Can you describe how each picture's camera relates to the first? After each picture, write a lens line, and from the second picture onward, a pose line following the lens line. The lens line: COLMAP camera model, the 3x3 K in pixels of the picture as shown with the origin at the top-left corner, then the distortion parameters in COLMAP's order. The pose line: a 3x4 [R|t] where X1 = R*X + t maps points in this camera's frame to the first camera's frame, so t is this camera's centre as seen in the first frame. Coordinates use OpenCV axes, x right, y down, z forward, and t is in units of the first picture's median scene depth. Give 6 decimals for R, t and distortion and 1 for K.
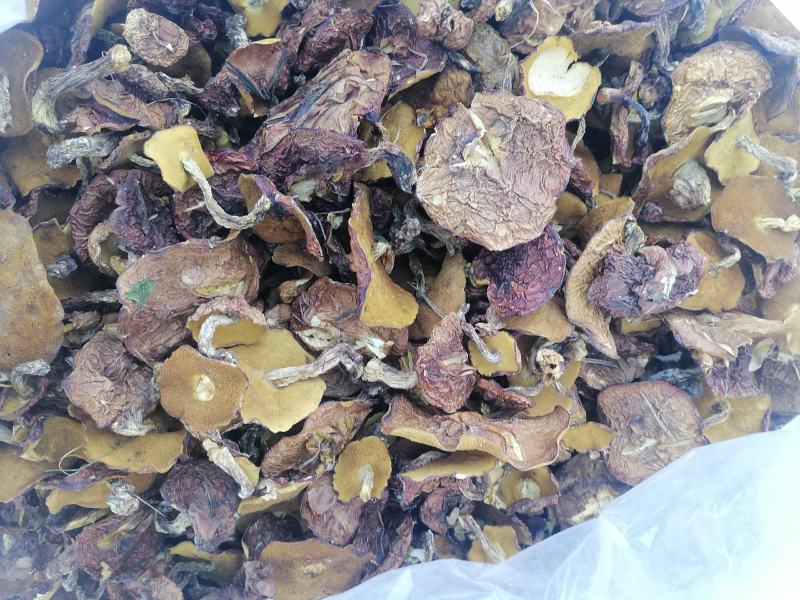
lens RADIAL K [[588.8, 0, 399.7], [0, 588.8, 282.2], [0, 0, 1]] dist [0.075879, -0.085751]
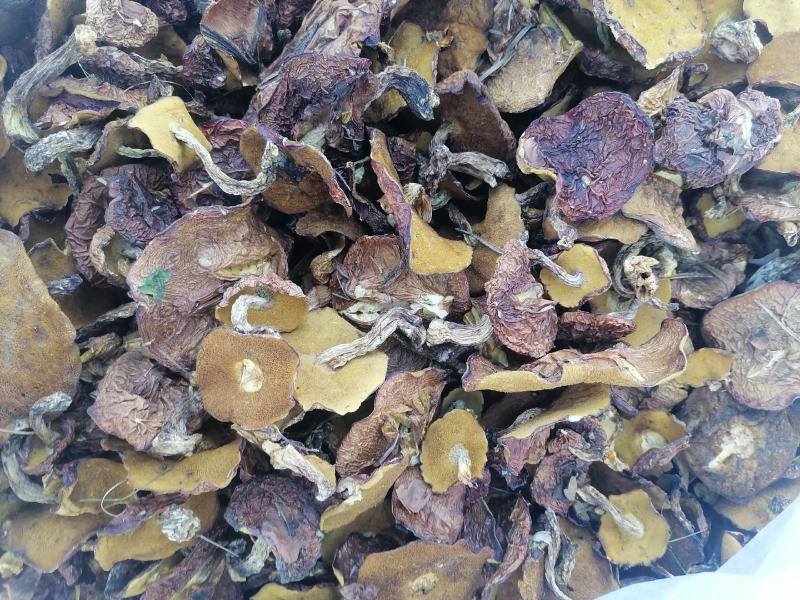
lens RADIAL K [[588.8, 0, 399.7], [0, 588.8, 282.2], [0, 0, 1]] dist [0.075879, -0.085751]
pose [[0.972403, -0.231252, -0.030892, -0.058734], [0.227350, 0.968963, -0.097068, 0.159112], [0.052381, 0.087366, 0.994798, 0.147658]]
